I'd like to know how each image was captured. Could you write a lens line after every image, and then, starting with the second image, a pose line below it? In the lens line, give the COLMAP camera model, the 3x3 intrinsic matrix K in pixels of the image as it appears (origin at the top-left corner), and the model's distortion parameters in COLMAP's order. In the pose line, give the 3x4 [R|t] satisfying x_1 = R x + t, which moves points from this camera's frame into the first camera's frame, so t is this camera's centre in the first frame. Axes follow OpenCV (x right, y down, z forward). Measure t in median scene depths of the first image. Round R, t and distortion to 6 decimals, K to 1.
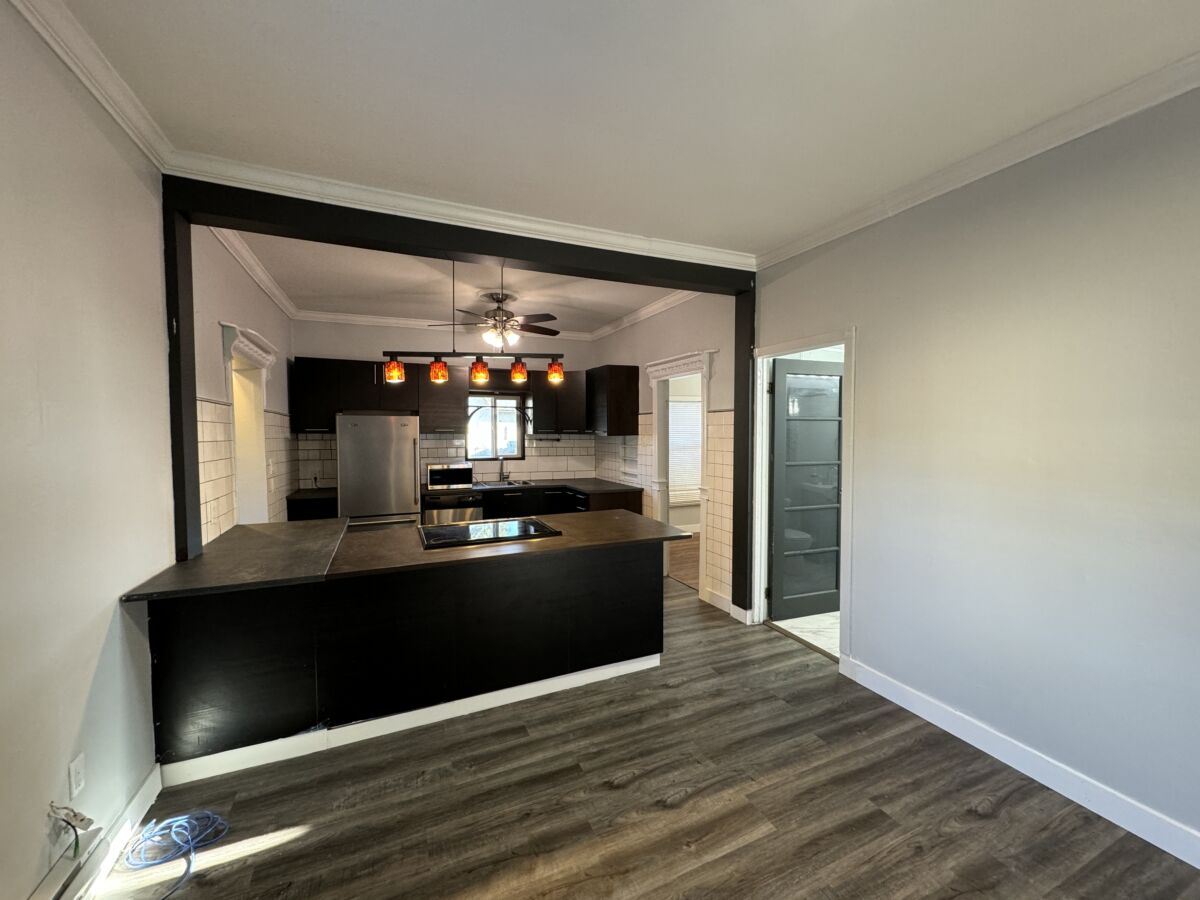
lens RADIAL K [[476.4, 0, 600.2], [0, 476.4, 444.2], [0, 0, 1]] dist [-0.004713, 0.000031]
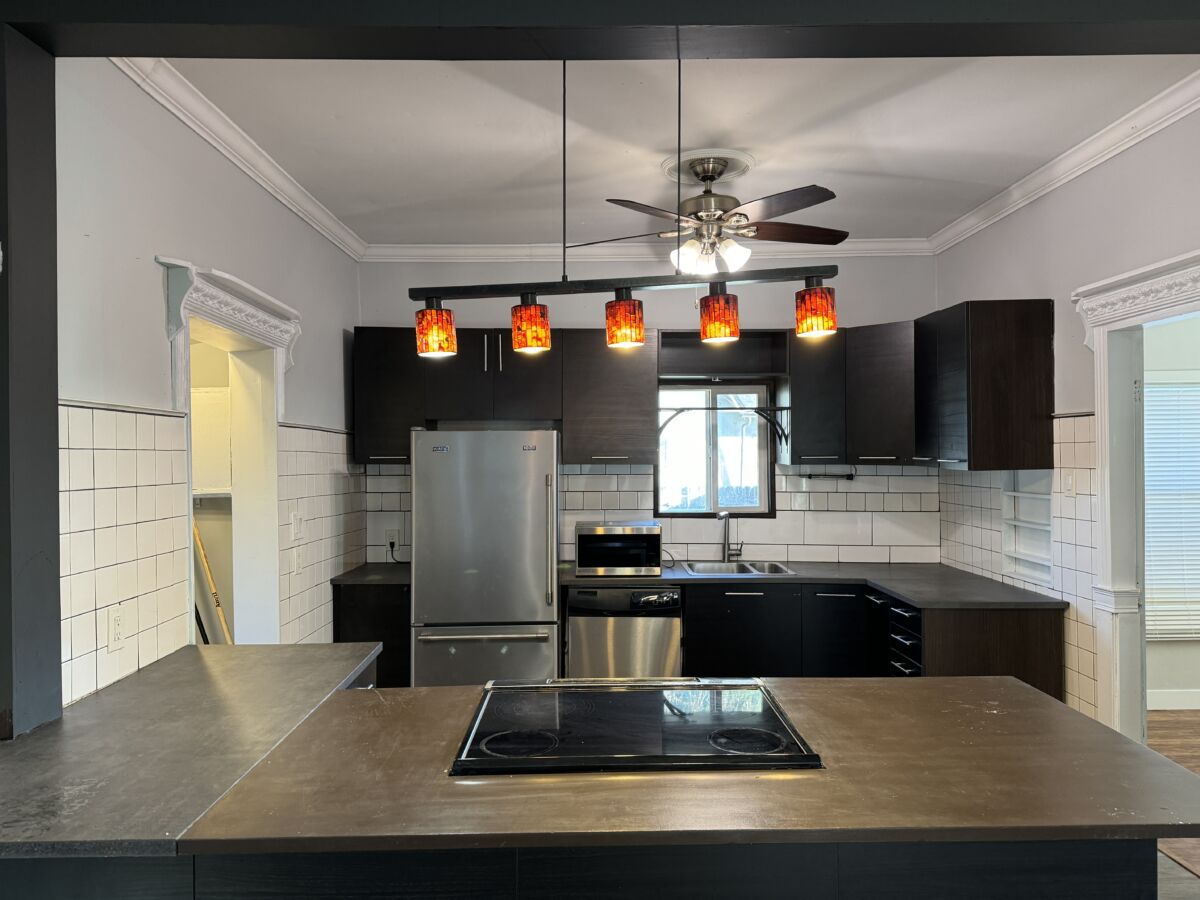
lens RADIAL K [[838.6, 0, 592.9], [0, 838.6, 458.2], [0, 0, 1]] dist [0.070087, -0.064878]
pose [[0.918539, -0.000333, -0.395331, 0.006950], [-0.007220, 0.999819, -0.017616, -0.012898], [0.395265, 0.019035, 0.918370, 0.185372]]
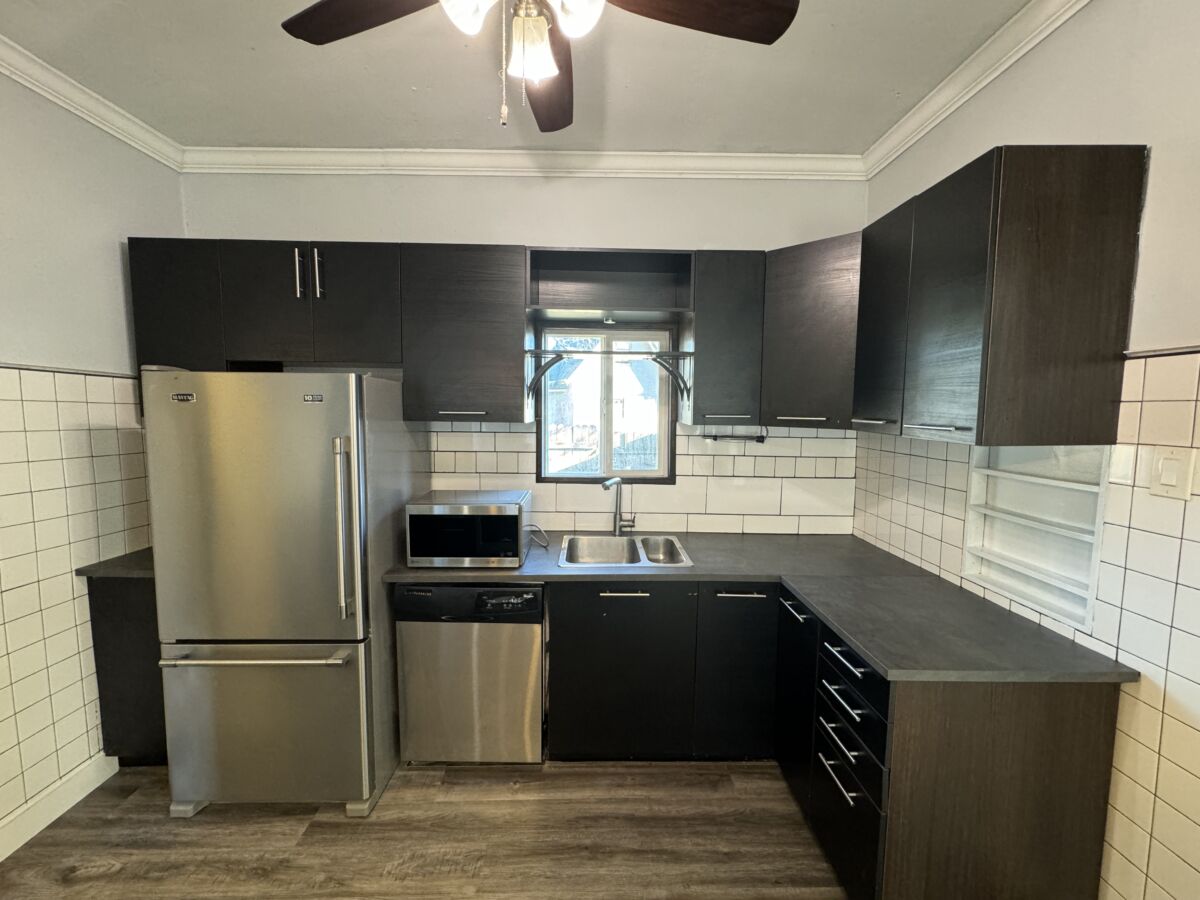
lens RADIAL K [[476.4, 0, 601.9], [0, 476.4, 450.1], [0, 0, 1]] dist [-0.004713, 0.000031]
pose [[0.926736, 0.043970, -0.373131, -0.074070], [-0.021685, 0.997733, 0.063713, -0.026552], [0.375086, -0.050954, 0.925589, 0.693970]]
